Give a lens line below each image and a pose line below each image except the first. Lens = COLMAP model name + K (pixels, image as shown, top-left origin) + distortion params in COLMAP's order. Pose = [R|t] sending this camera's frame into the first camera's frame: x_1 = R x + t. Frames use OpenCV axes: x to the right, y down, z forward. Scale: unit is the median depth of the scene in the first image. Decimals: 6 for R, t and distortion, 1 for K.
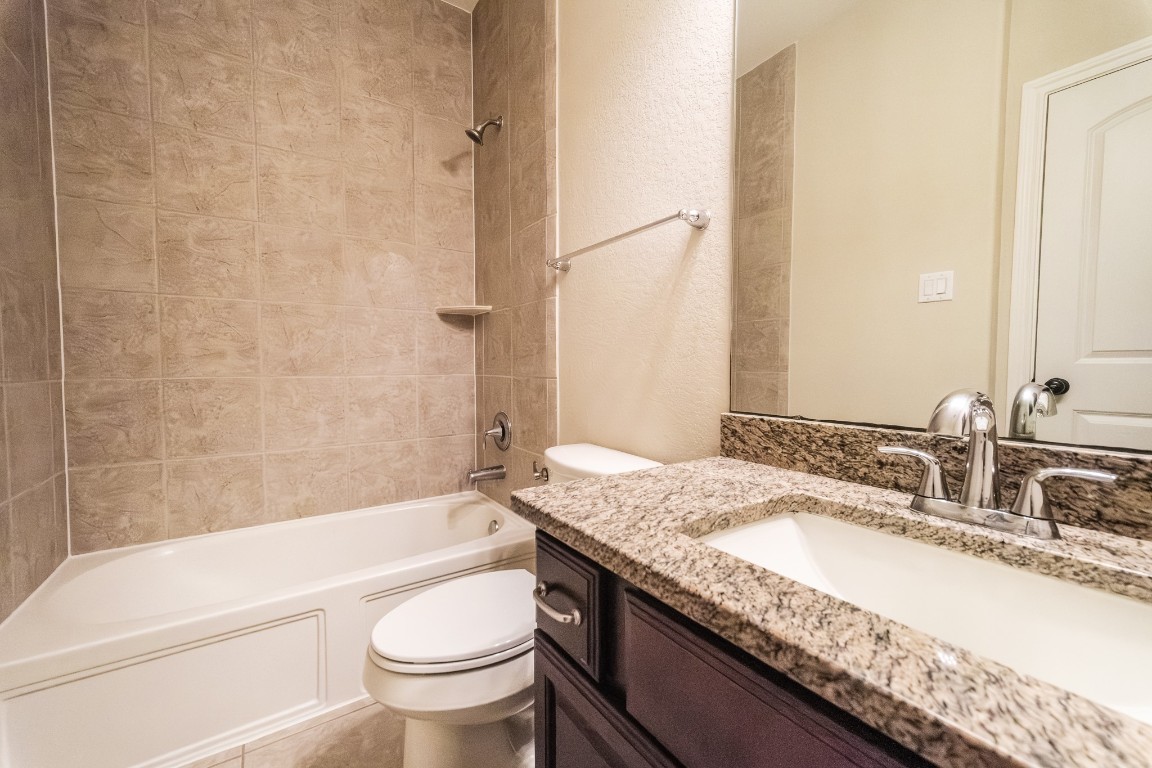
lens RADIAL K [[455.4, 0, 569.8], [0, 455.4, 384.5], [0, 0, 1]] dist [0.003633, -0.000406]
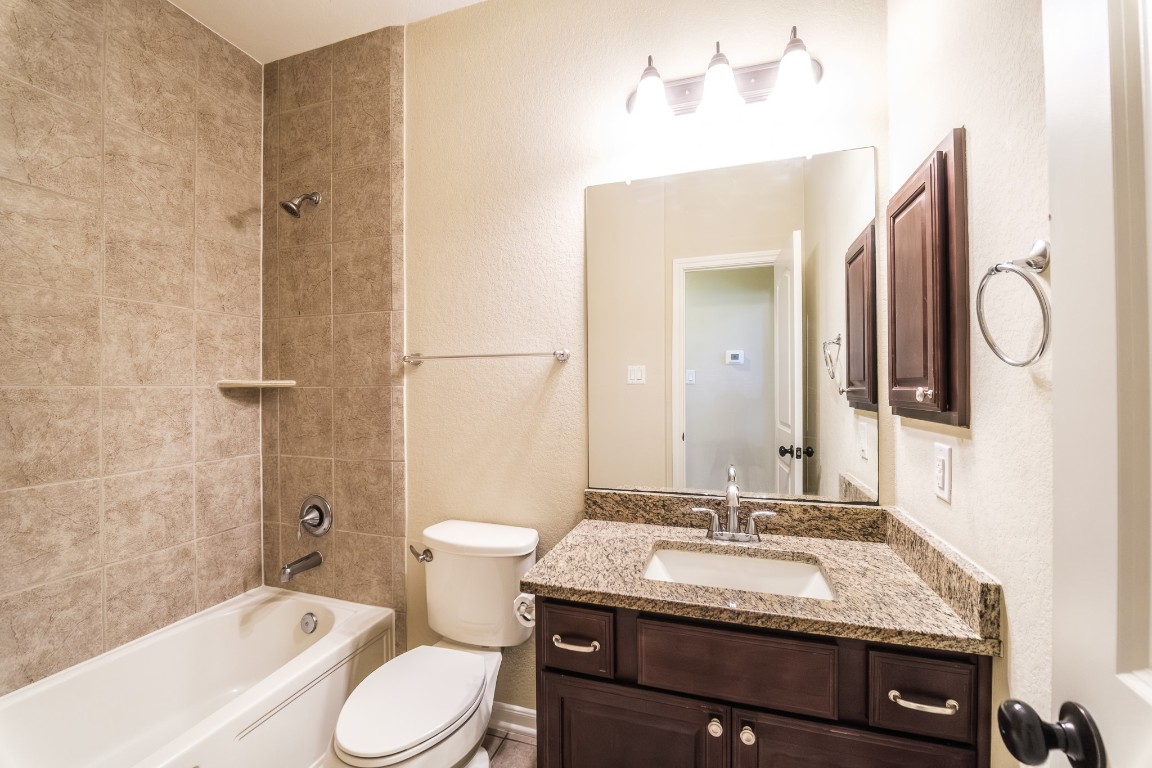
lens RADIAL K [[471.2, 0, 562.1], [0, 471.2, 387.4], [0, 0, 1]] dist [-0.015320, -0.003694]
pose [[0.790567, -0.003956, 0.612362, -0.369983], [0.032339, 0.998854, -0.035296, -0.122083], [-0.611521, 0.047707, 0.789789, -0.102264]]
